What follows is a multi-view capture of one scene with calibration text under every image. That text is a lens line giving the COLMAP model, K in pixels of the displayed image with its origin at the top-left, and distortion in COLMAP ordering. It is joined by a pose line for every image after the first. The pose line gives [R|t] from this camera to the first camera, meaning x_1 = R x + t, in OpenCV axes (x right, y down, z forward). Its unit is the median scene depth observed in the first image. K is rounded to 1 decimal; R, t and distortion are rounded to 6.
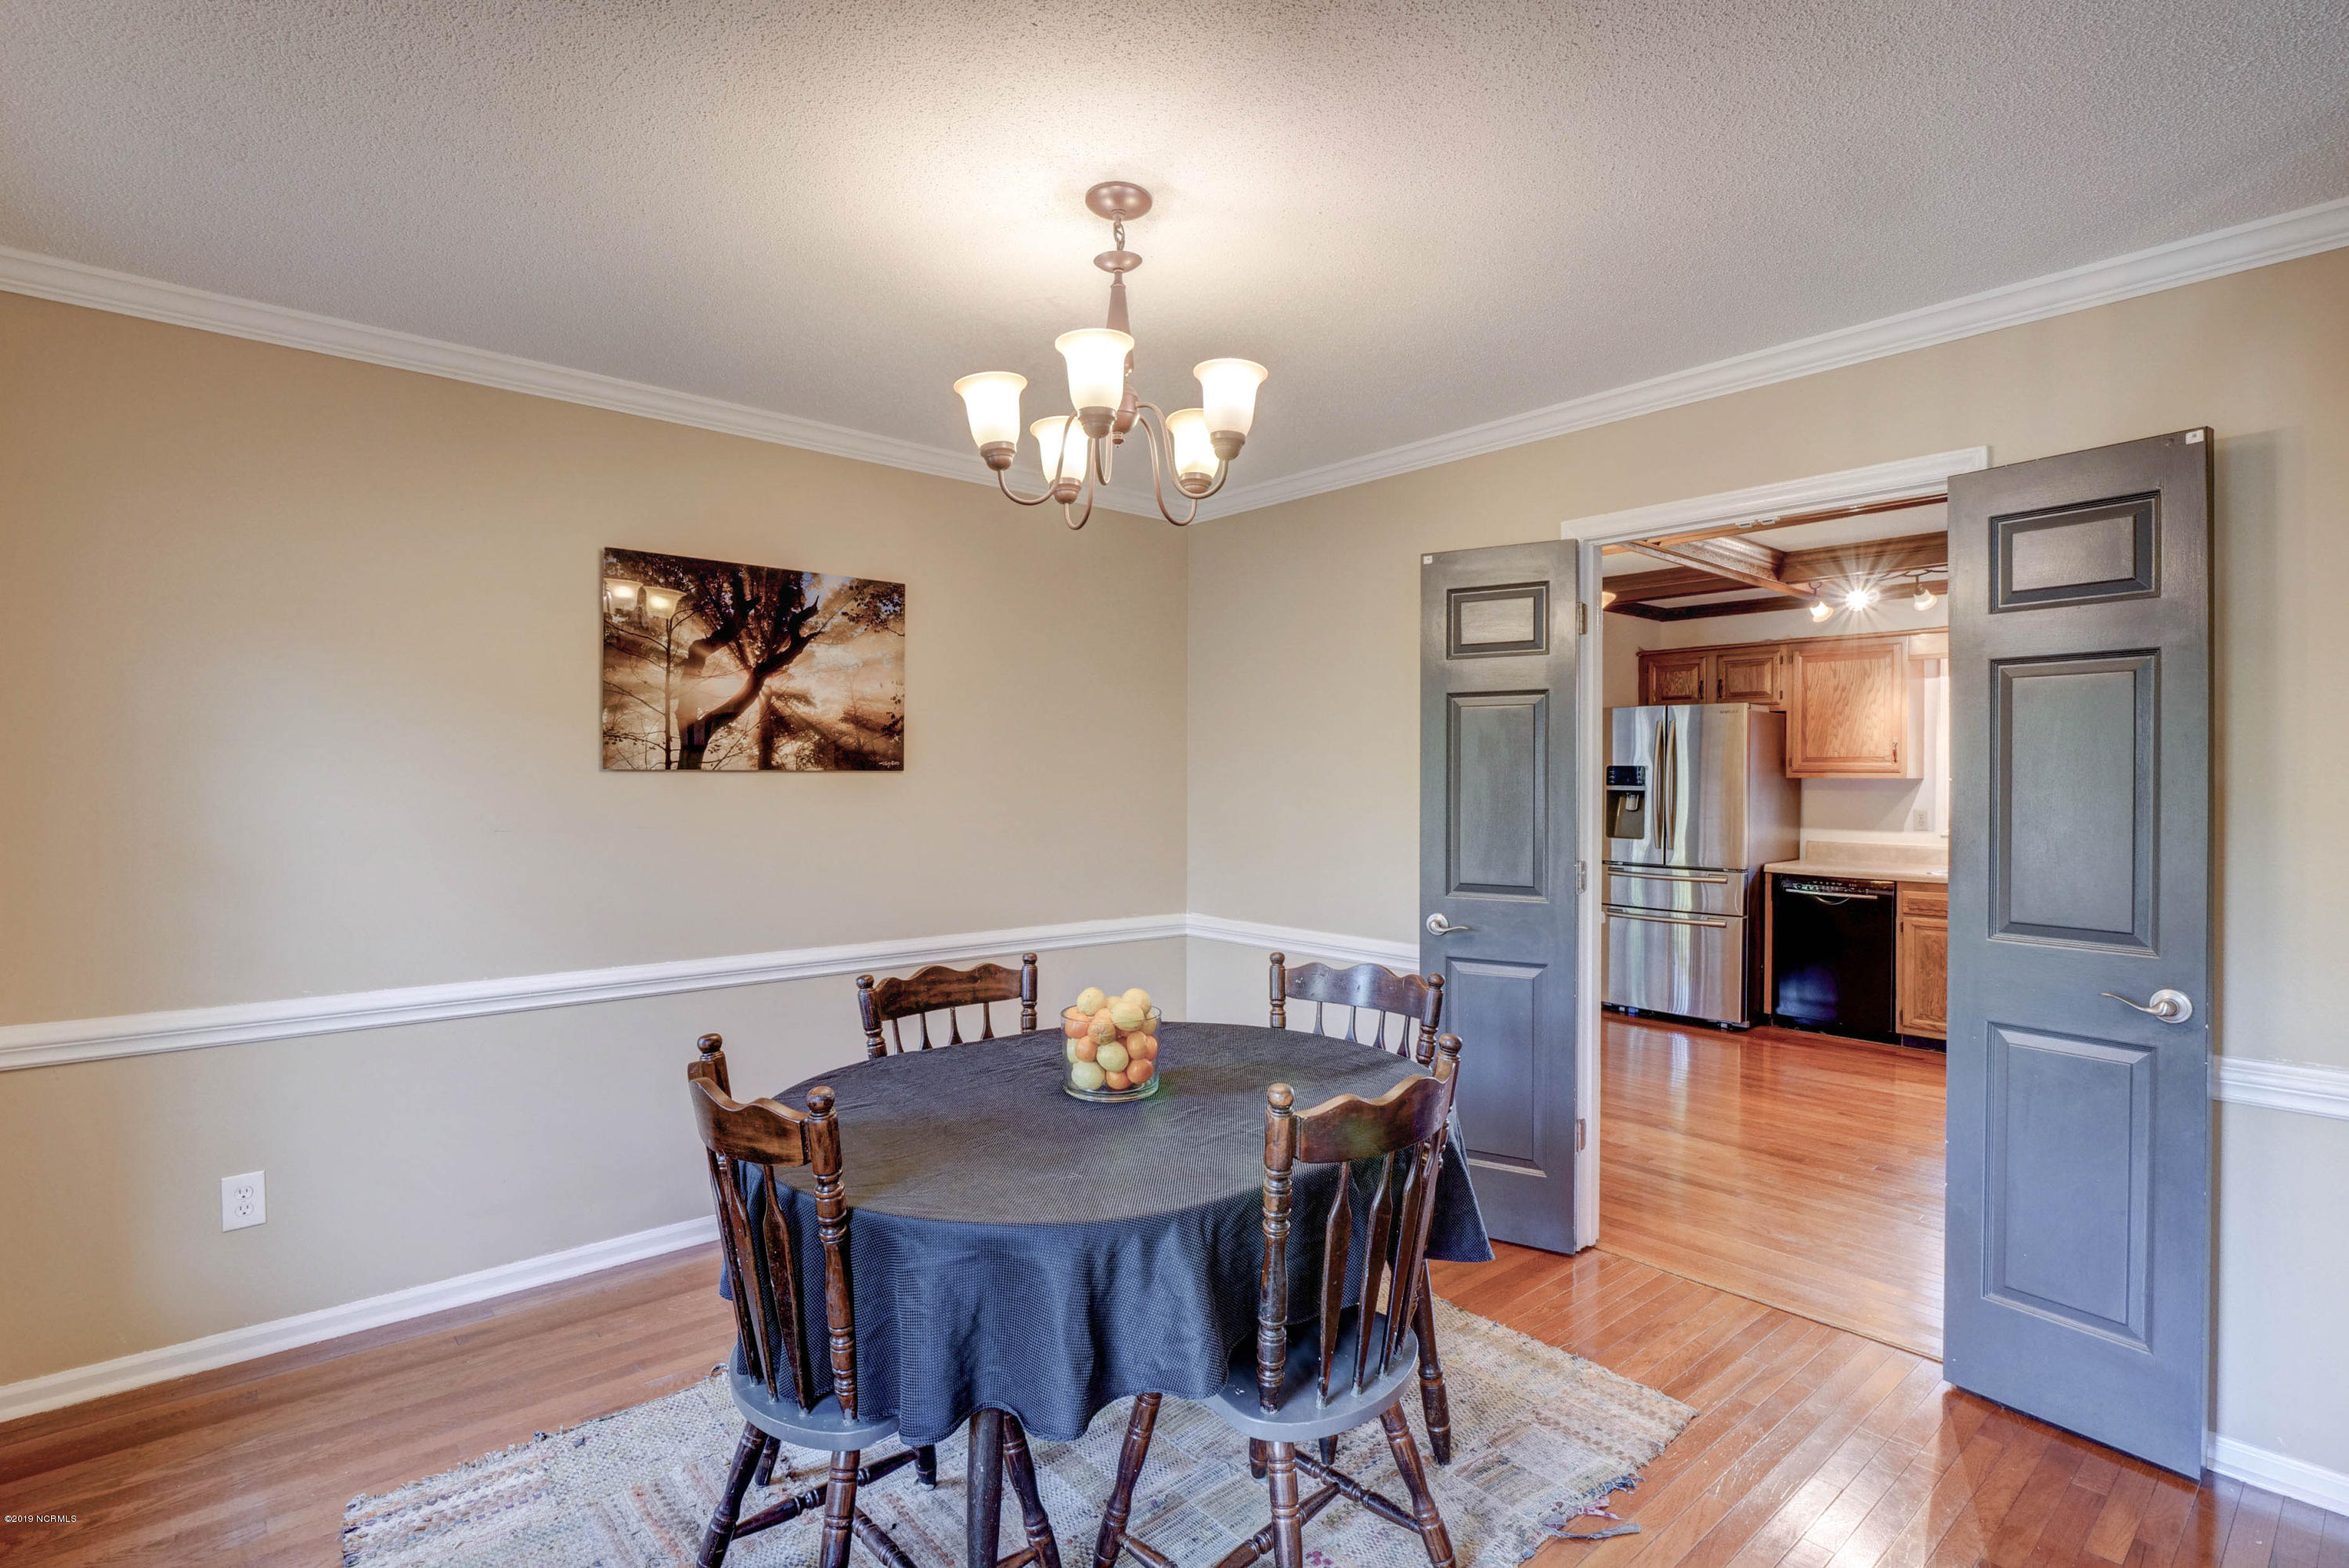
lens RADIAL K [[1134.2, 0, 1174.6], [0, 1134.2, 781.6], [0, 0, 1]] dist [-0.003003, -0.000699]
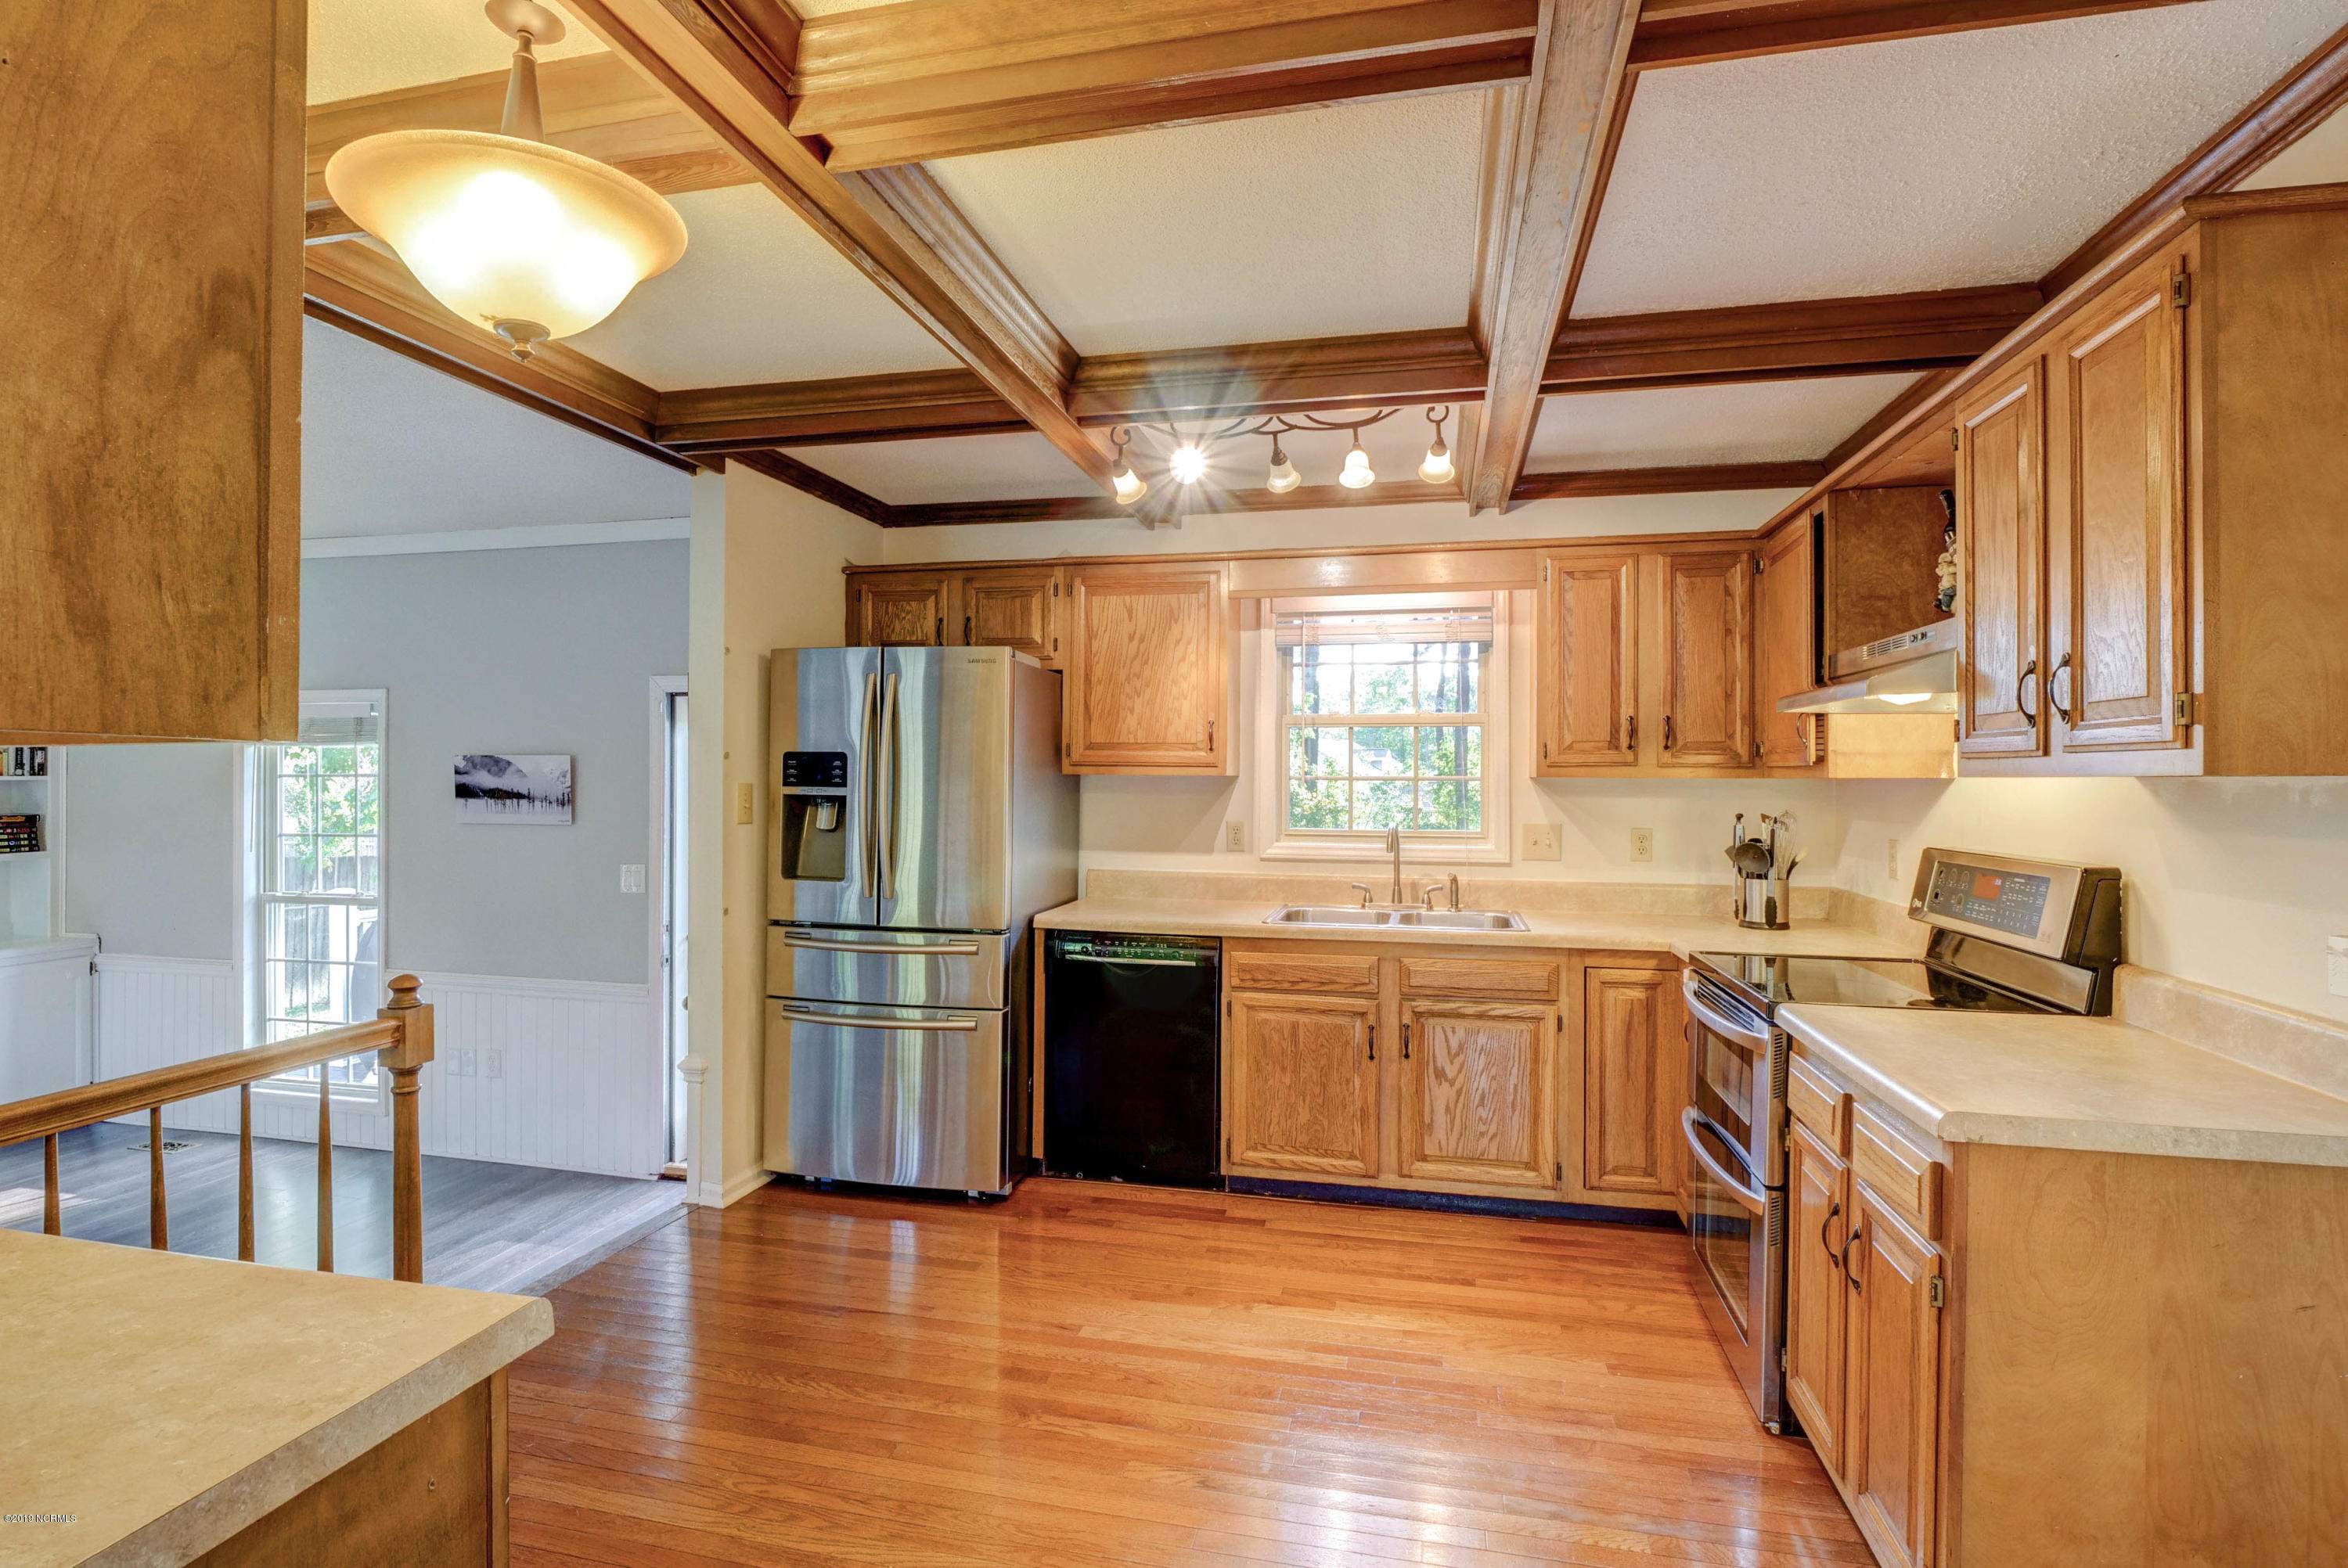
lens RADIAL K [[1133.7, 0, 1172.7], [0, 1133.7, 780.7], [0, 0, 1]] dist [-0.003003, -0.000699]
pose [[0.810868, 0.002091, 0.585226, 0.221403], [-0.000947, 0.999997, -0.002261, 0.001728], [-0.585229, 0.001279, 0.810867, 0.457065]]
